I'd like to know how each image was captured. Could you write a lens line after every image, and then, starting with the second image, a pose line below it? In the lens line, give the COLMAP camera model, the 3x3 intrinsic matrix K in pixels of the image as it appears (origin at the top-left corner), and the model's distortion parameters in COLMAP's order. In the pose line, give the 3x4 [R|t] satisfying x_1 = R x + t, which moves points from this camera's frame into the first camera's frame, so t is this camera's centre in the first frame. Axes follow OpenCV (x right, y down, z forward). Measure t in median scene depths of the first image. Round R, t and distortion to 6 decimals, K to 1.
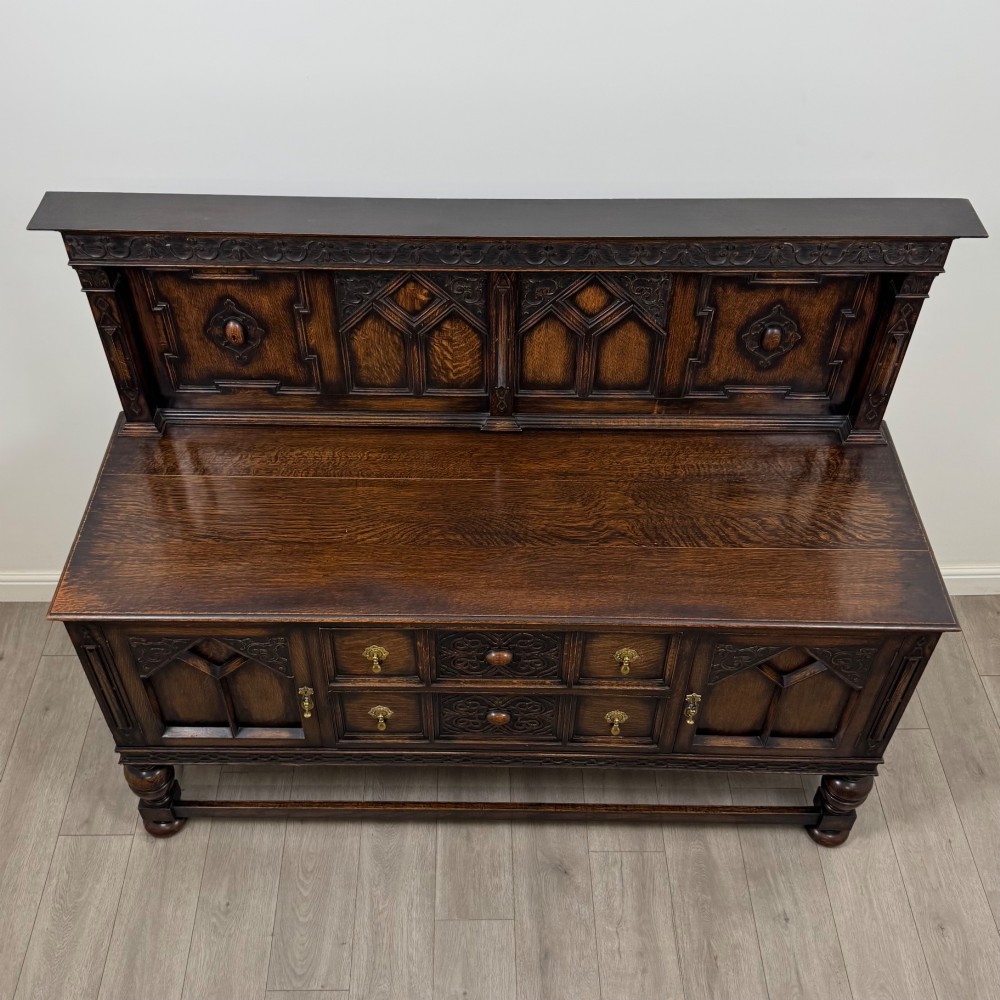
lens RADIAL K [[1099.3, 0, 476.5], [0, 1099.3, 457.9], [0, 0, 1]] dist [0.118326, -0.019300]
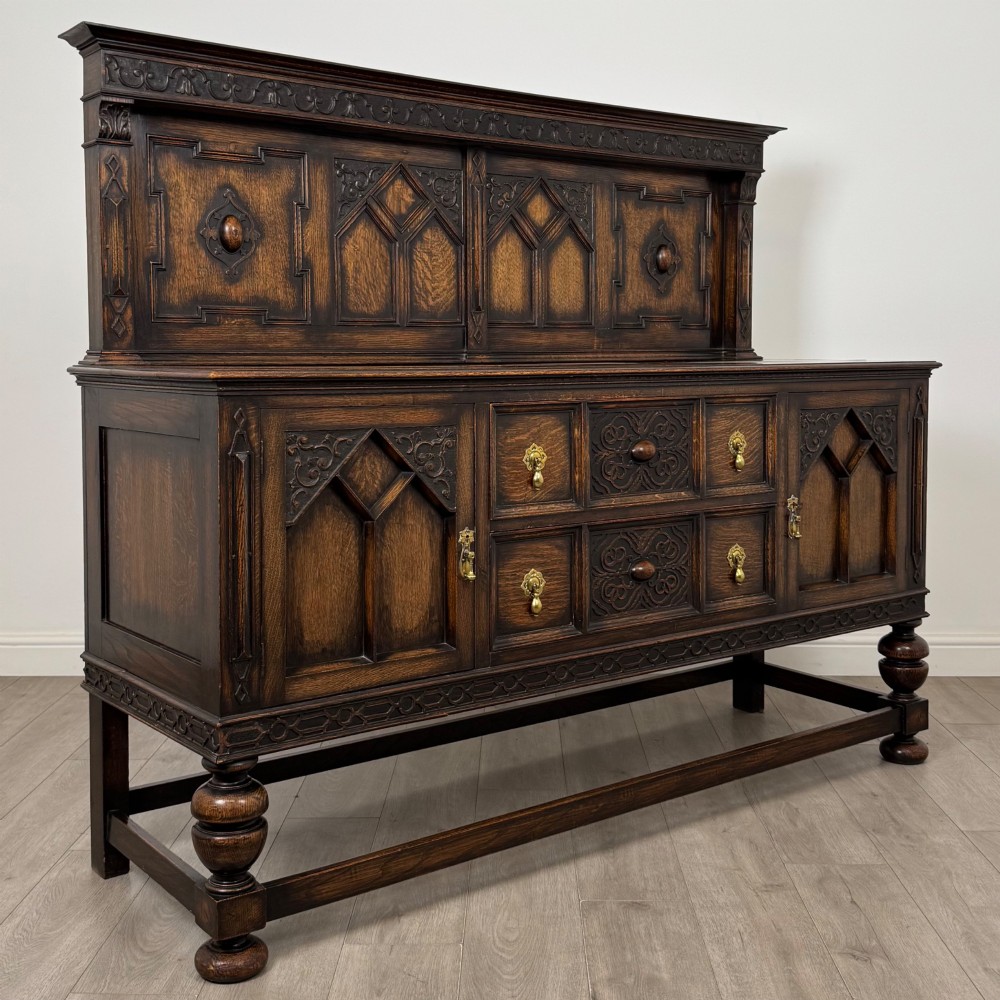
lens RADIAL K [[1316.7, 0, 502.4], [0, 1316.7, 412.5], [0, 0, 1]] dist [0.138924, 0.002741]
pose [[0.786624, -0.031372, 0.616635, -0.712346], [0.435740, 0.735774, -0.518428, 0.644624], [-0.437439, 0.676500, 0.592447, 0.368972]]
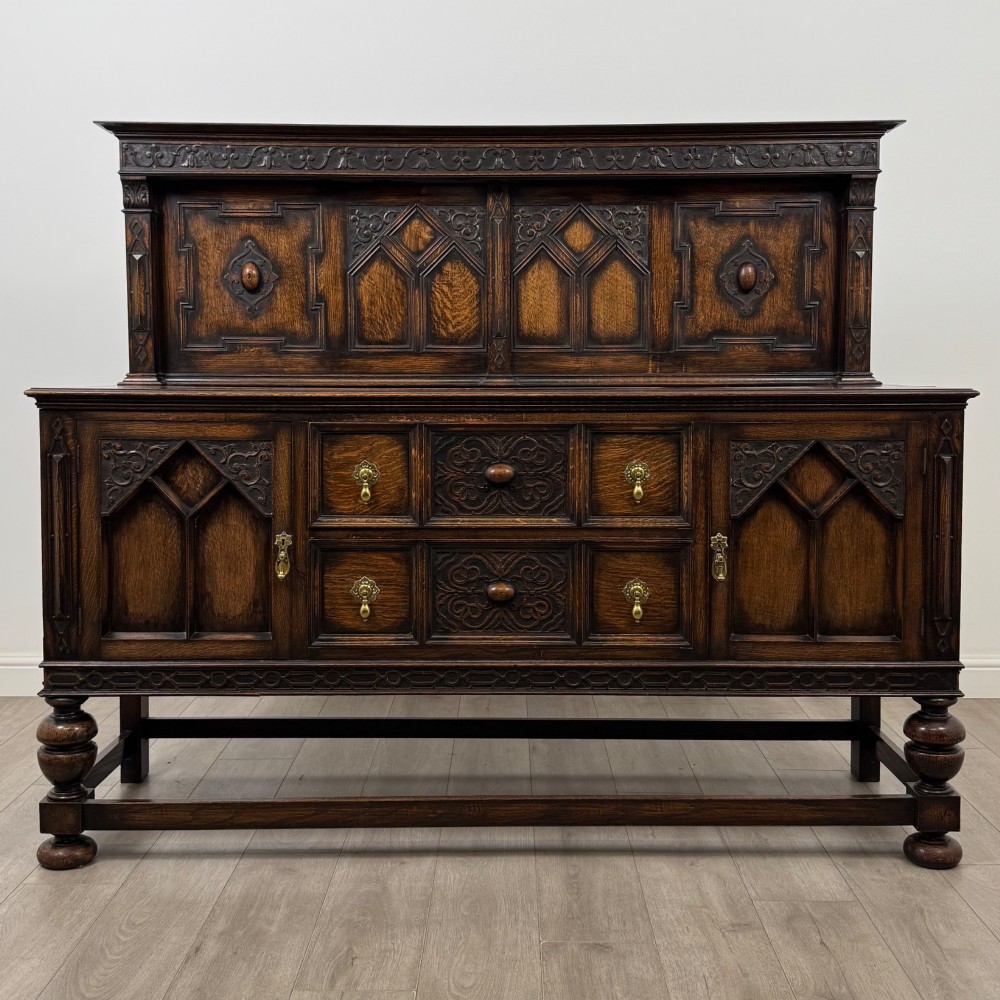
lens RADIAL K [[1219.1, 0, 482.3], [0, 1219.1, 435.4], [0, 0, 1]] dist [0.195449, -0.425072]
pose [[0.999964, -0.000171, 0.008526, -0.002707], [0.005797, 0.746881, -0.664933, 0.801836], [-0.006254, 0.664958, 0.746854, 0.207737]]
